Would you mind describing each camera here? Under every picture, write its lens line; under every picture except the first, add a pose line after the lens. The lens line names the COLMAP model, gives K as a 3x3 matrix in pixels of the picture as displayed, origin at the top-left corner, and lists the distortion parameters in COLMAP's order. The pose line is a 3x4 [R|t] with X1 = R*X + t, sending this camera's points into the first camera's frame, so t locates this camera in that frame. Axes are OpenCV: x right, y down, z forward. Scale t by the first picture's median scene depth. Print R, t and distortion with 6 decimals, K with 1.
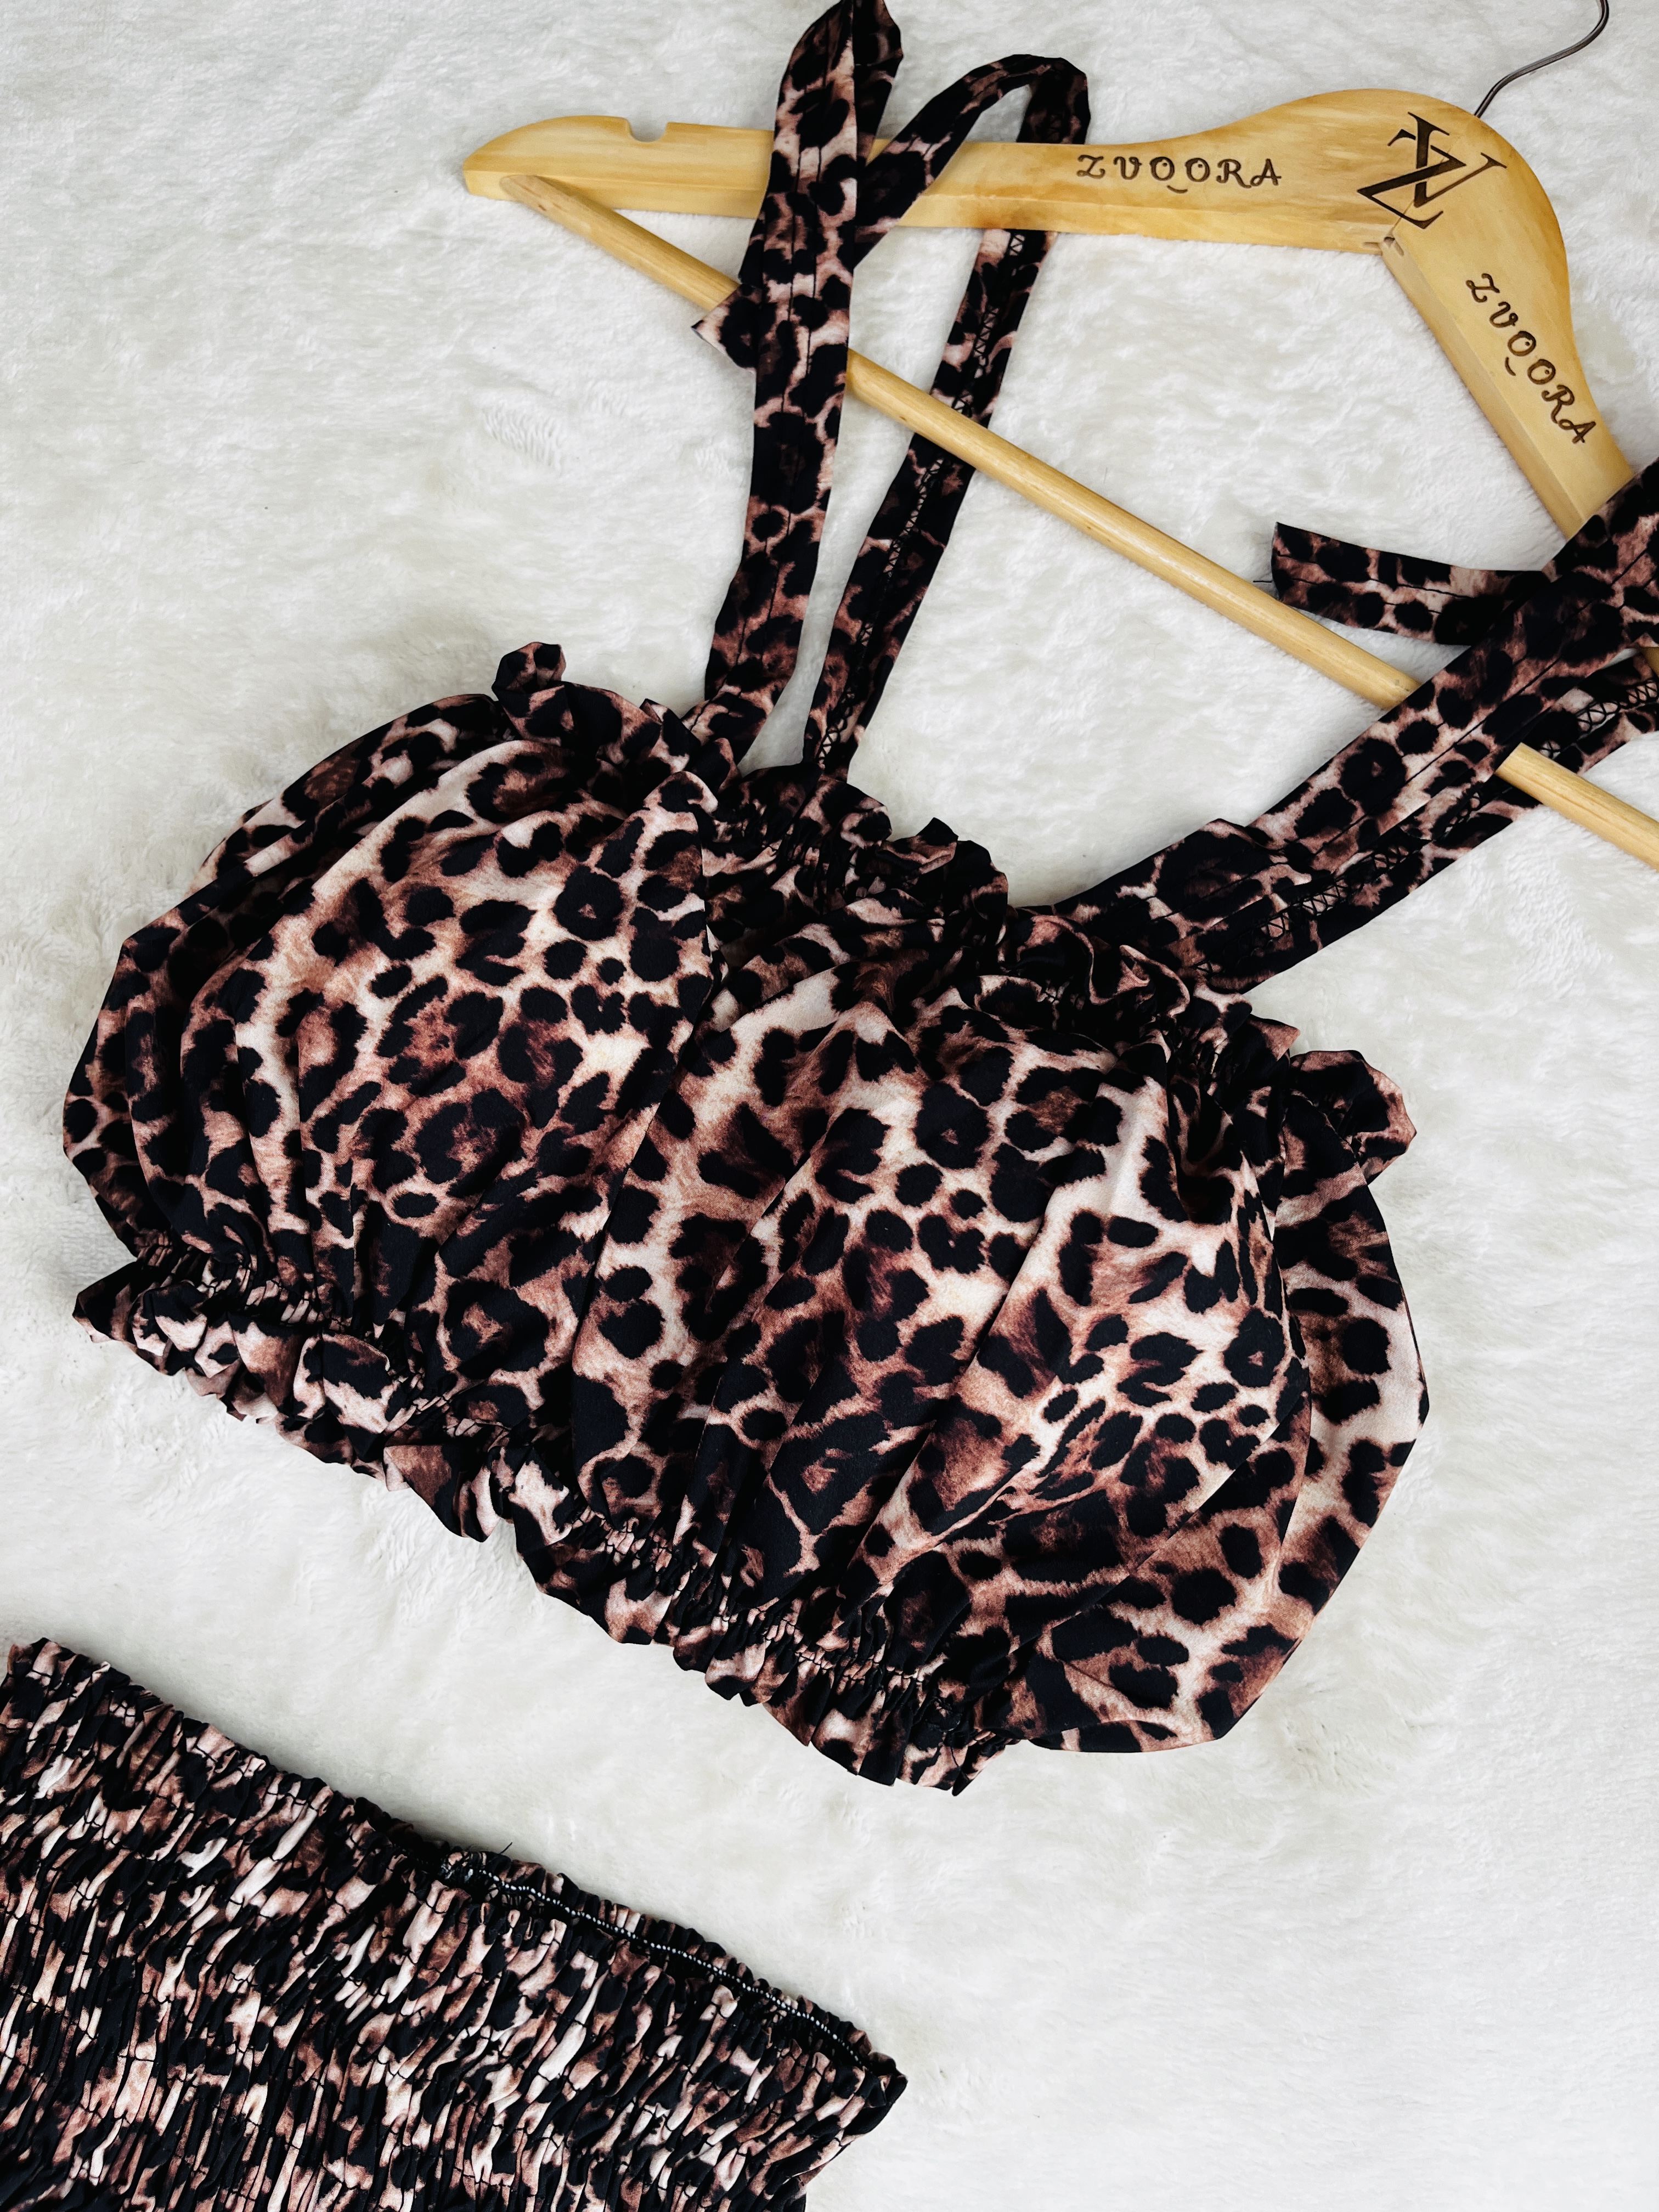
lens RADIAL K [[1674.0, 0, 819.5], [0, 1674.0, 1105.3], [0, 0, 1]] dist [0.048738, -0.092484]
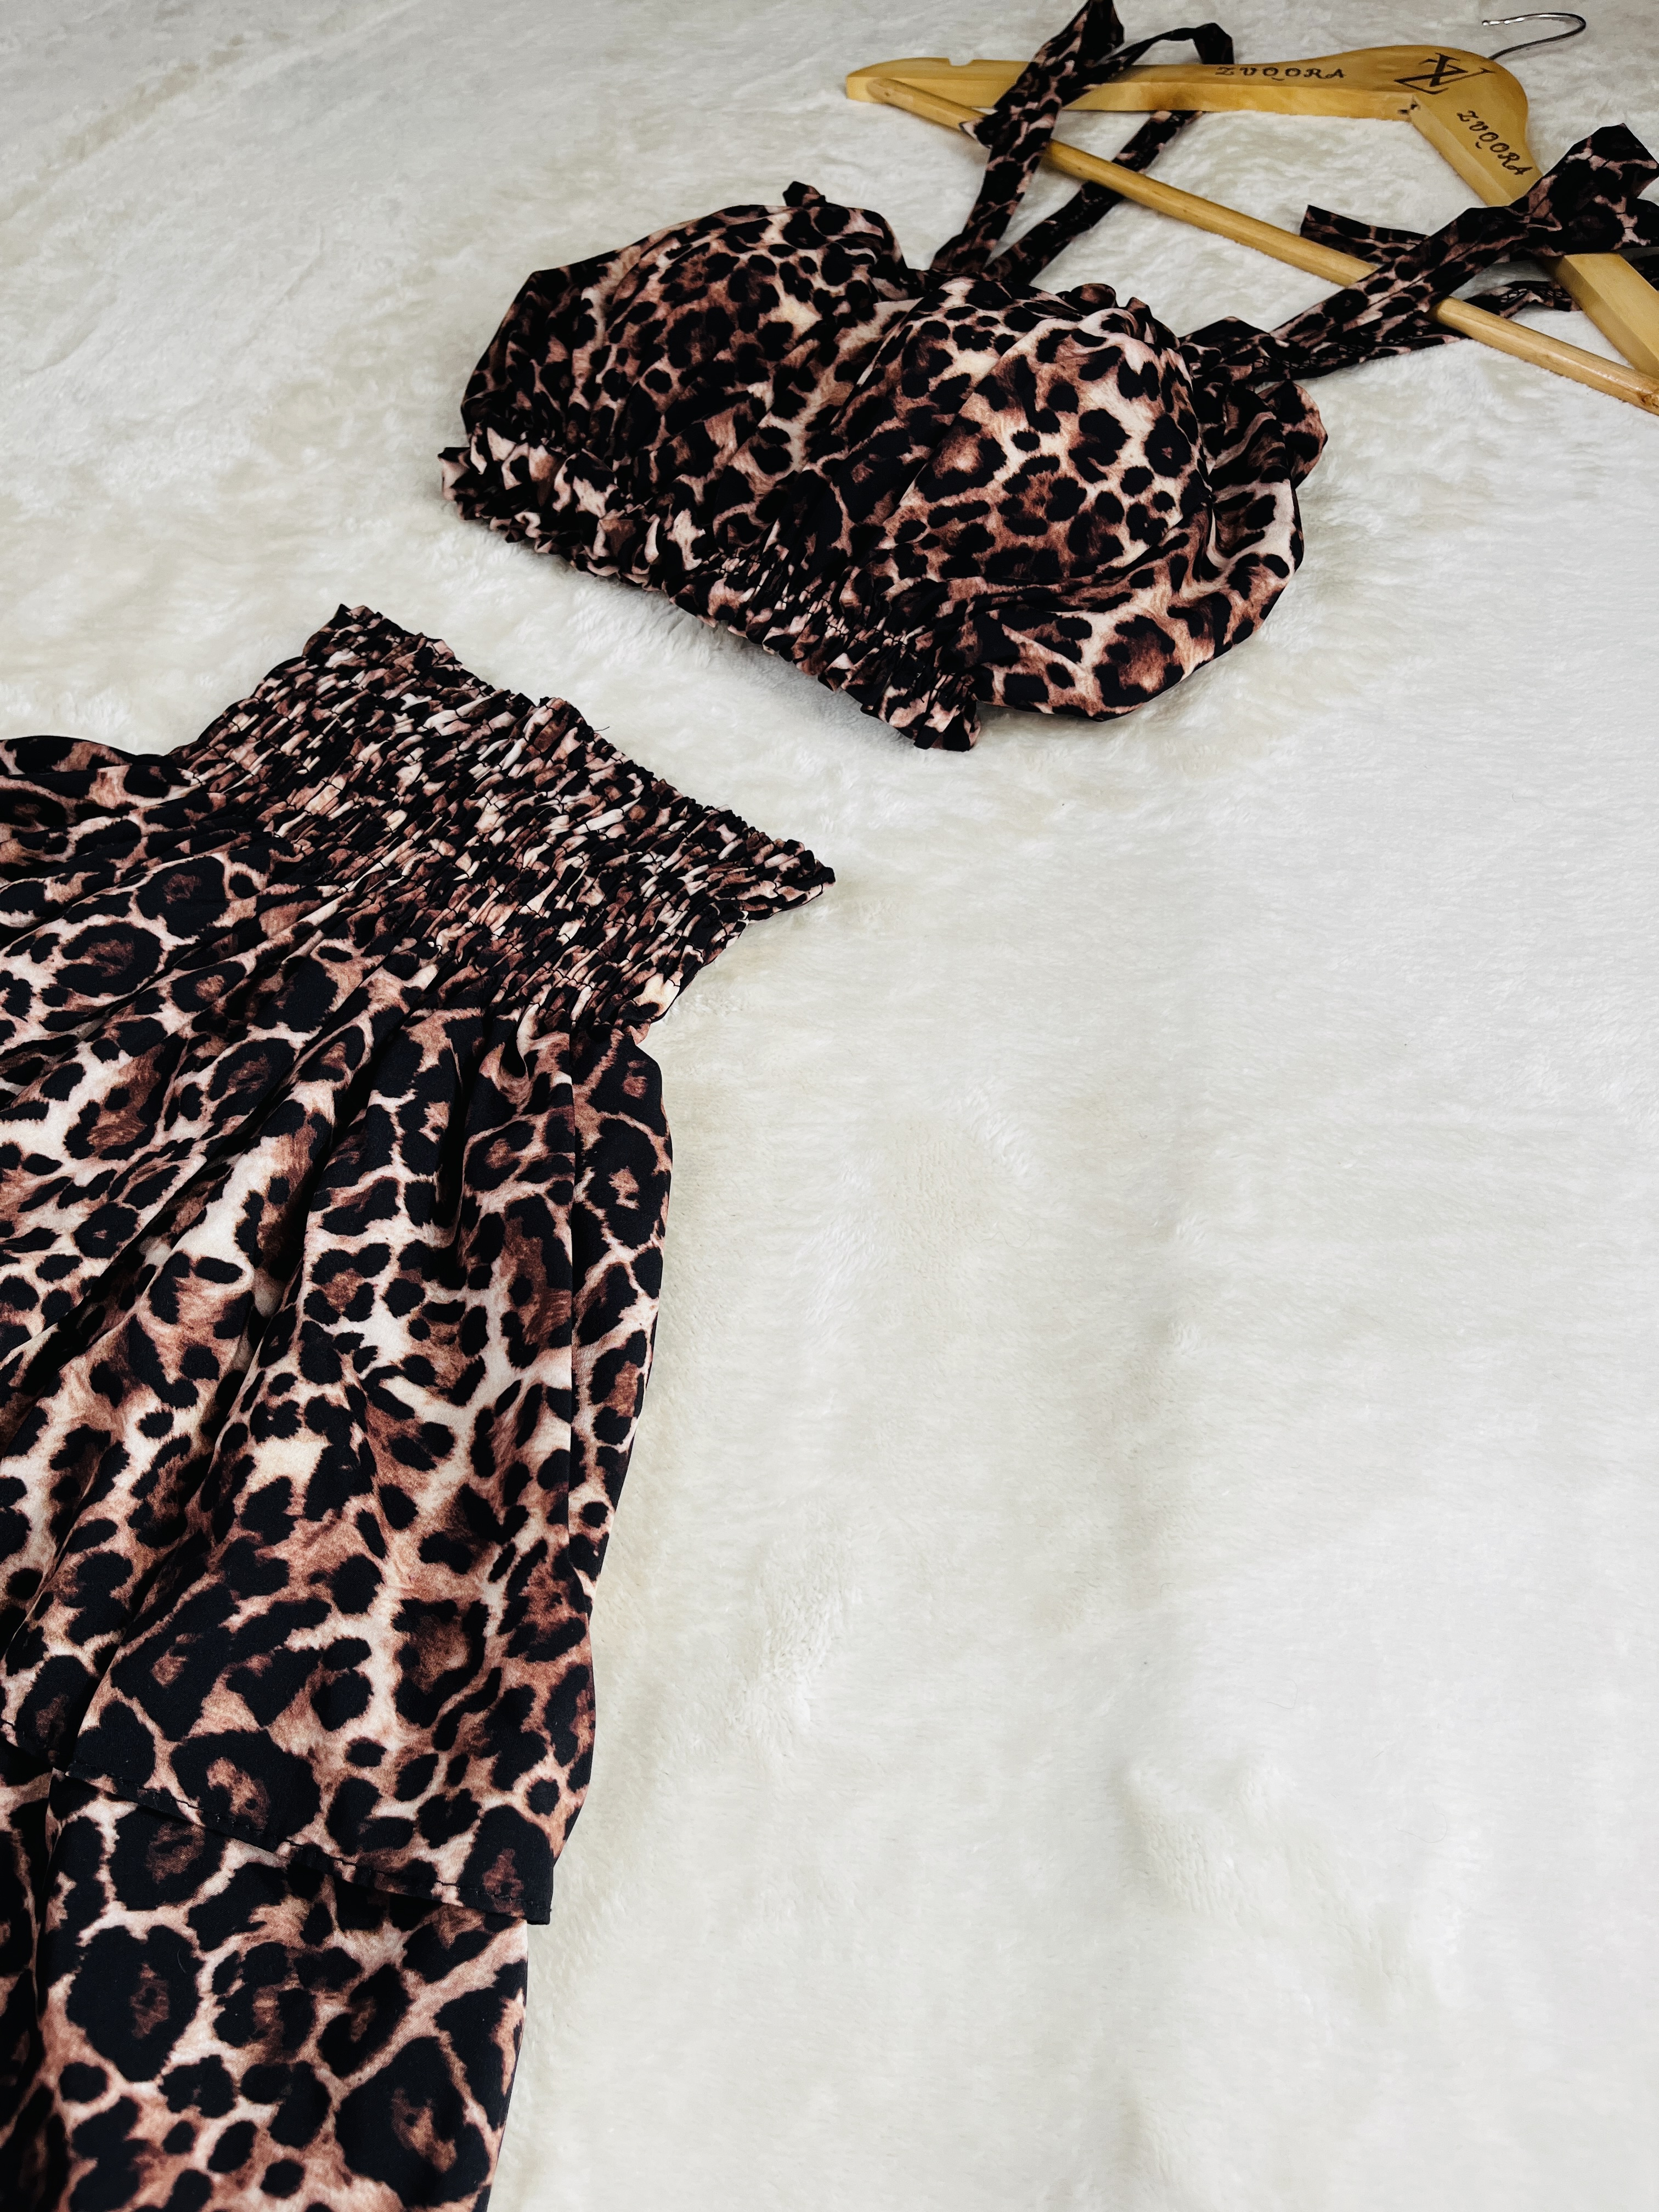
lens RADIAL K [[1675.9, 0, 842.6], [0, 1675.9, 1104.1], [0, 0, 1]] dist [0.032009, -0.046904]
pose [[0.964903, 0.146985, -0.217617, 0.367616], [-0.216739, 0.913650, -0.343900, 1.171523], [0.148278, 0.378996, 0.913442, -0.165485]]
